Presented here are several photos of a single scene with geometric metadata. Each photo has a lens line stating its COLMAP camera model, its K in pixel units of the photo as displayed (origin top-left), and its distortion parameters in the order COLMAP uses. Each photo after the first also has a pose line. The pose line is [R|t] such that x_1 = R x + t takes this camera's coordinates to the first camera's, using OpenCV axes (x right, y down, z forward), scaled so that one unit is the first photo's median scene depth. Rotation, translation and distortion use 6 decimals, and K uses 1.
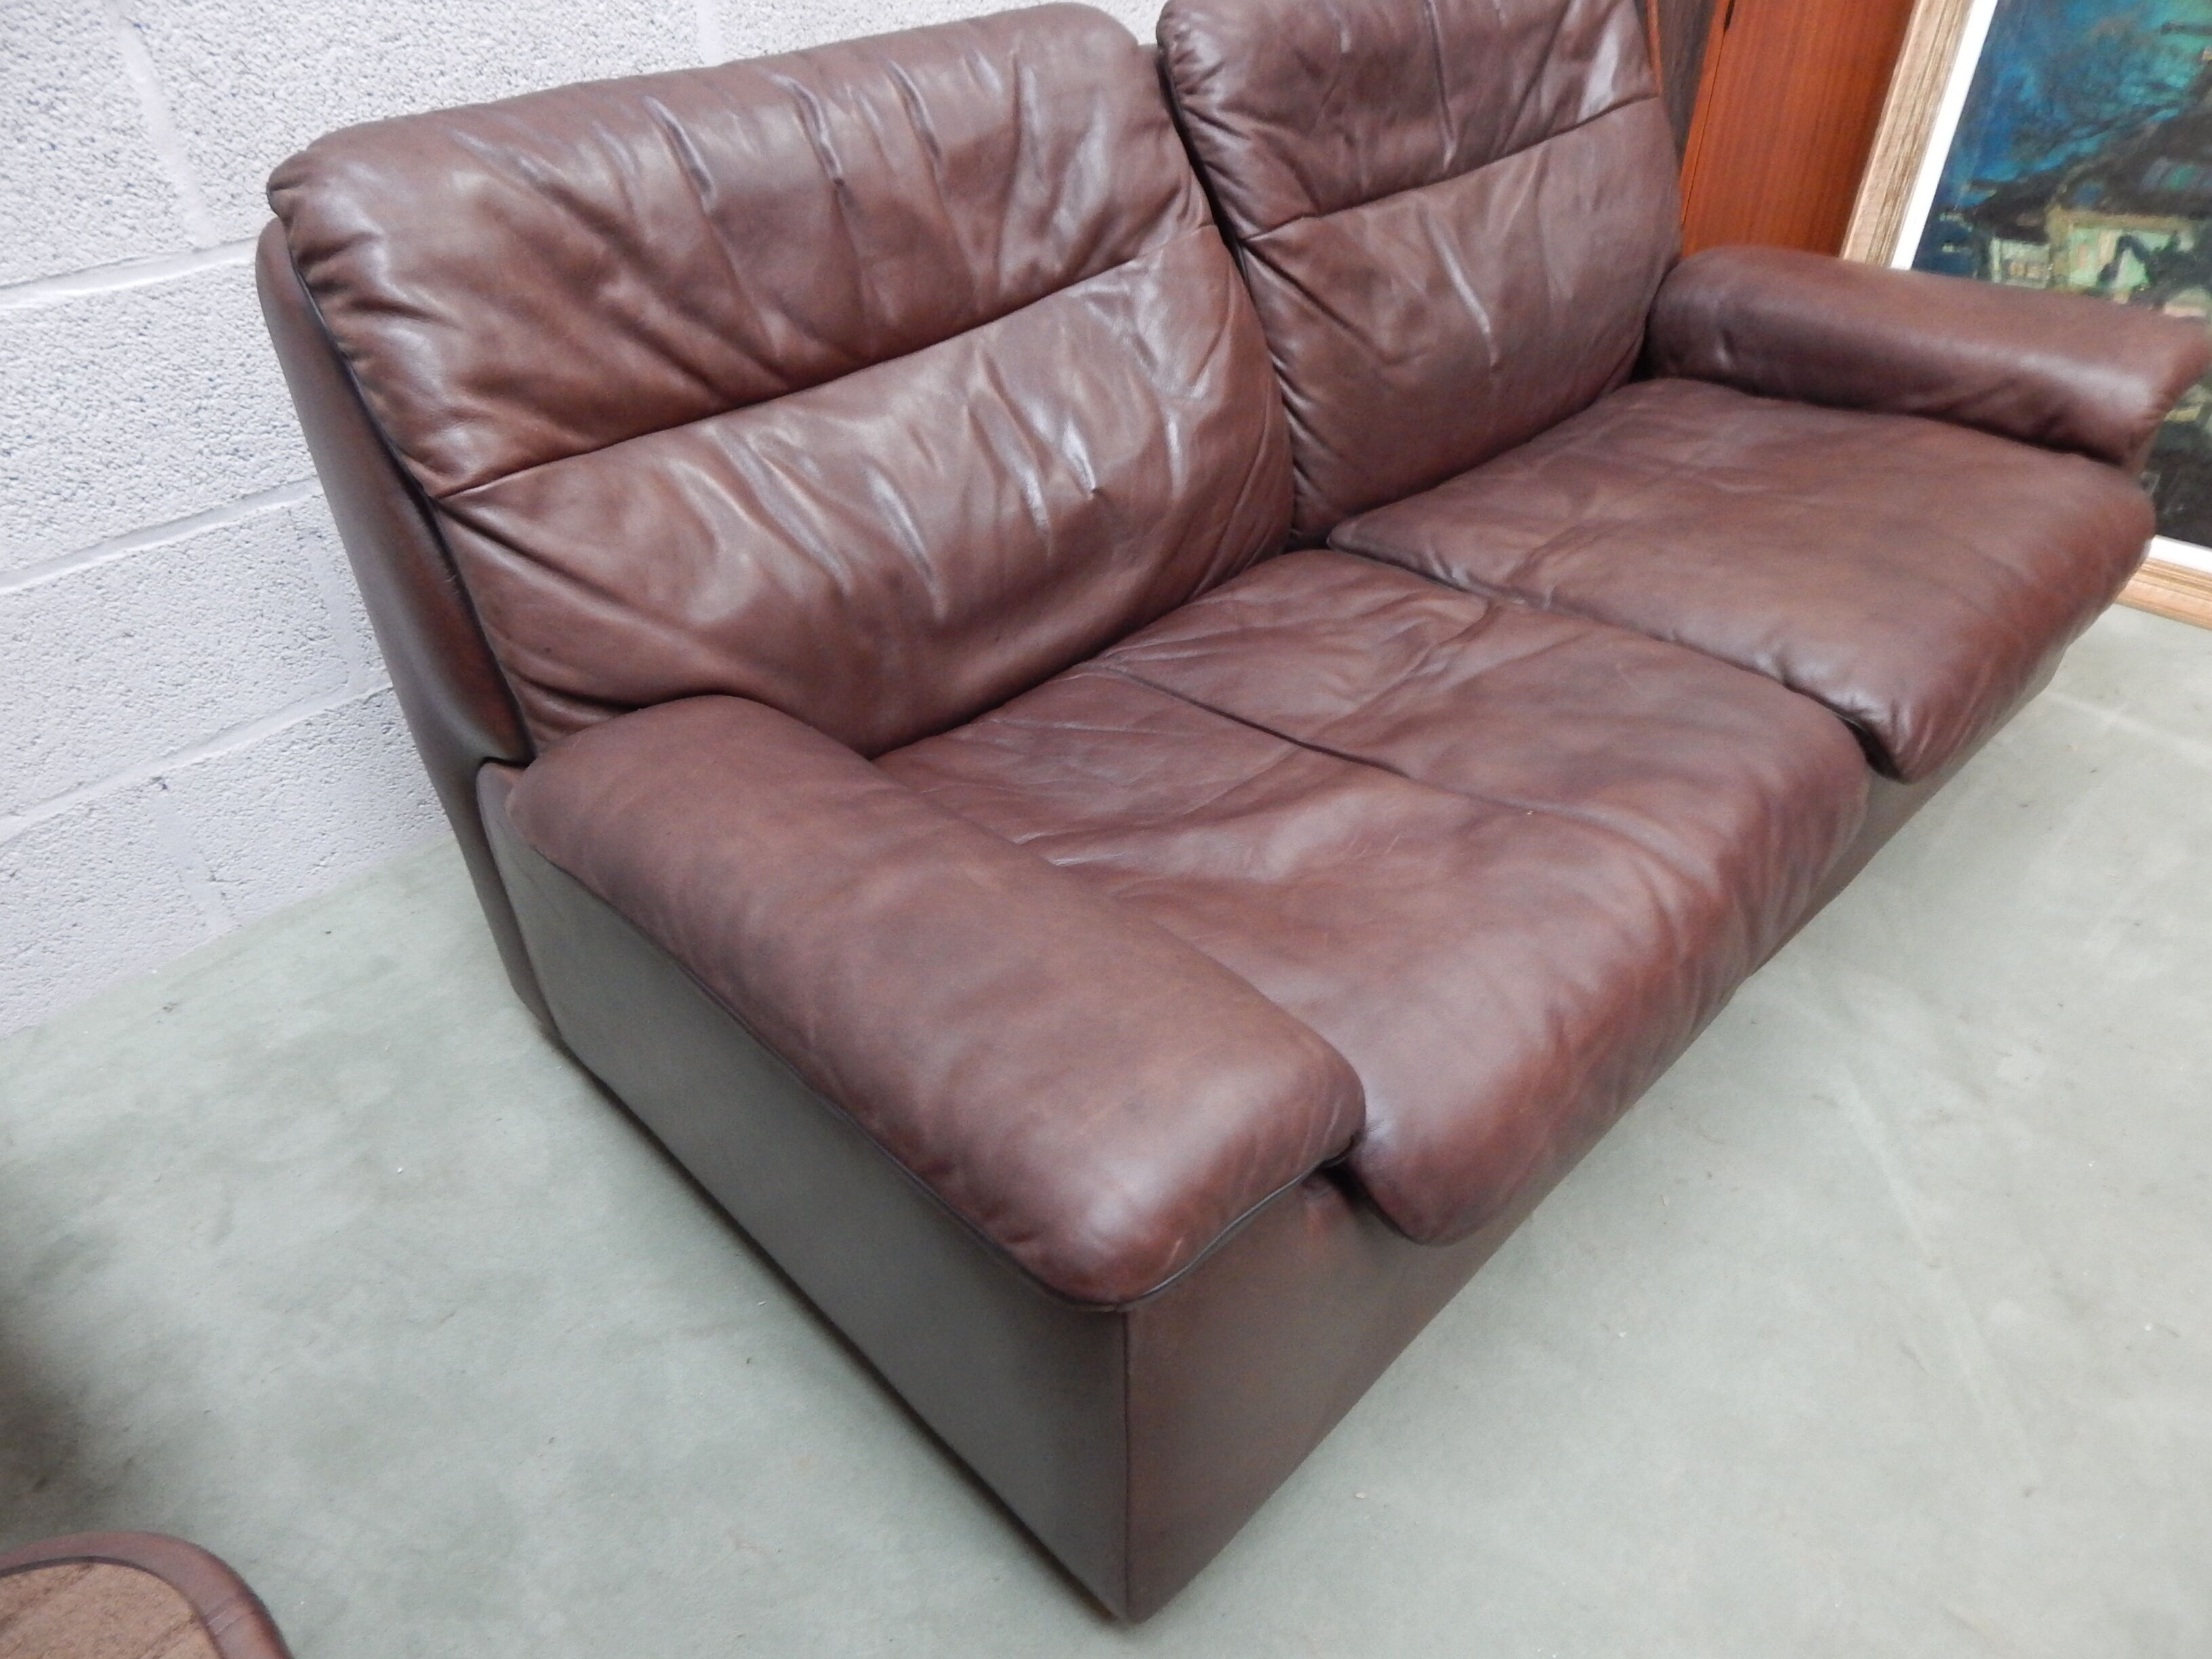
lens RADIAL K [[1457.2, 0, 1106.4], [0, 1457.2, 833.9], [0, 0, 1]] dist [-0.005631, -0.002769]
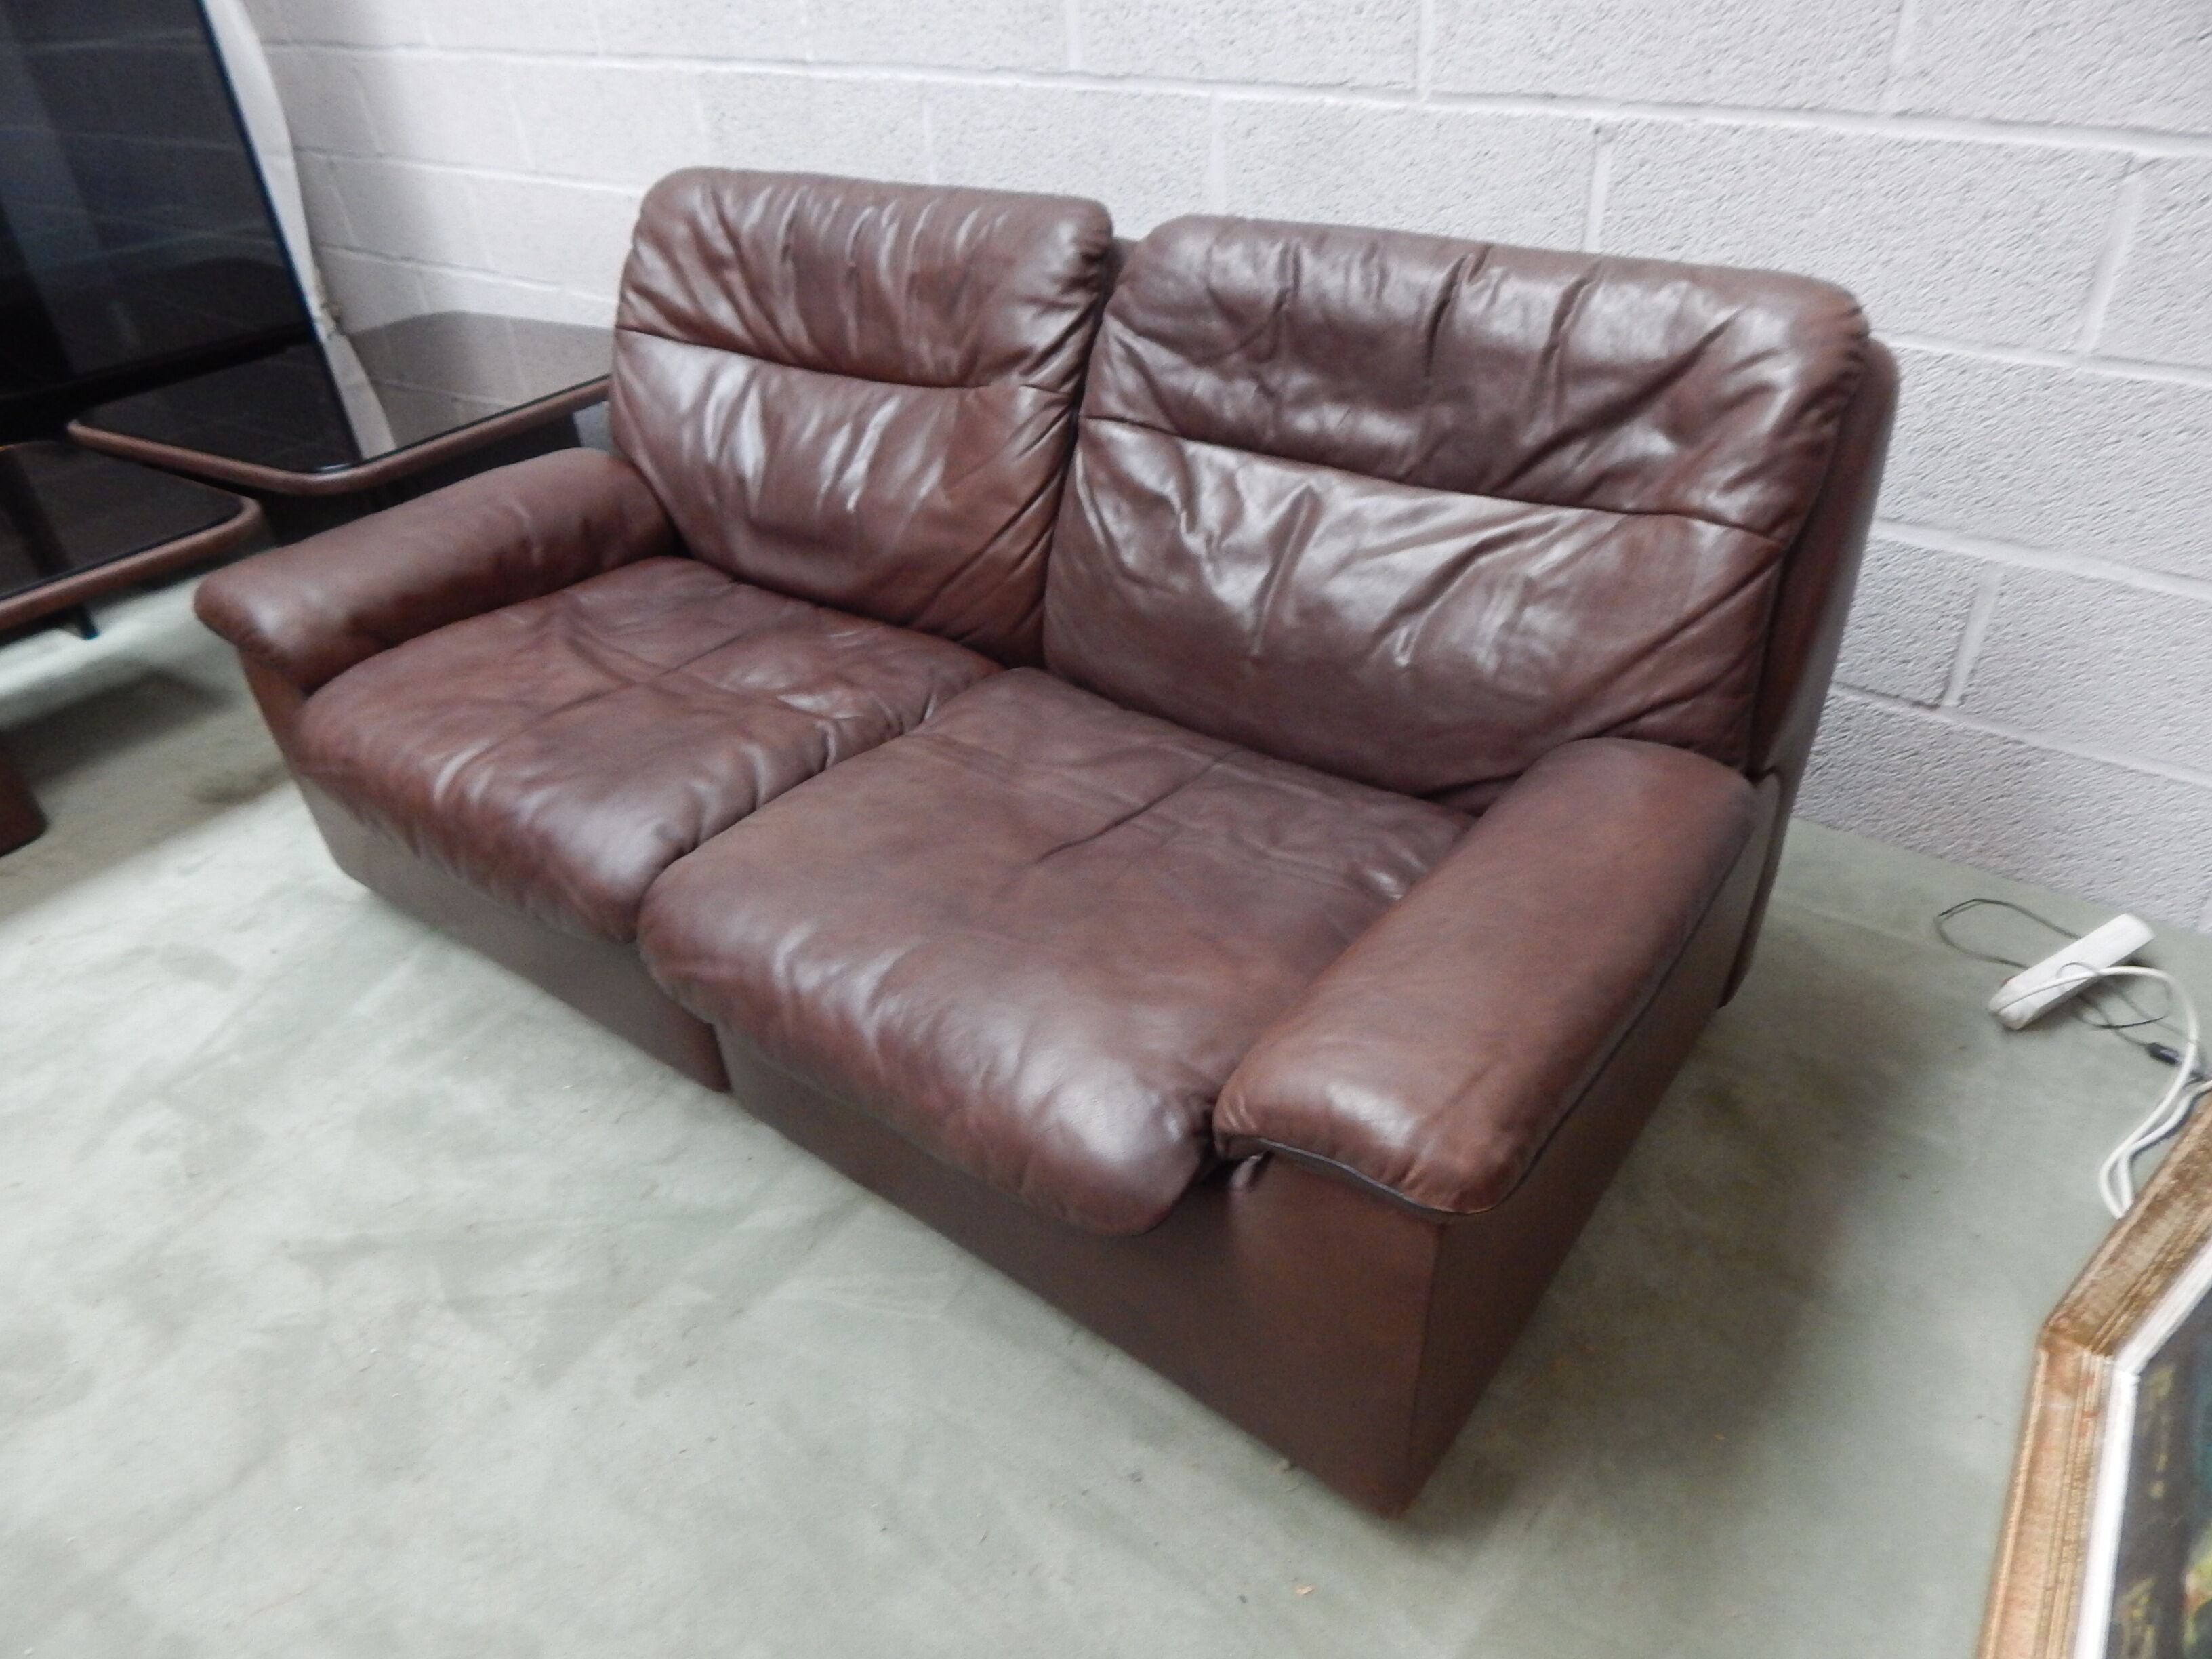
lens RADIAL K [[1458.4, 0, 1095.6], [0, 1458.4, 829.9], [0, 0, 1]] dist [-0.000639, -0.007753]
pose [[0.139440, 0.565477, -0.812891, 1.352405], [-0.553019, 0.725434, 0.409775, -0.714924], [0.821418, 0.392405, 0.413874, 0.713205]]
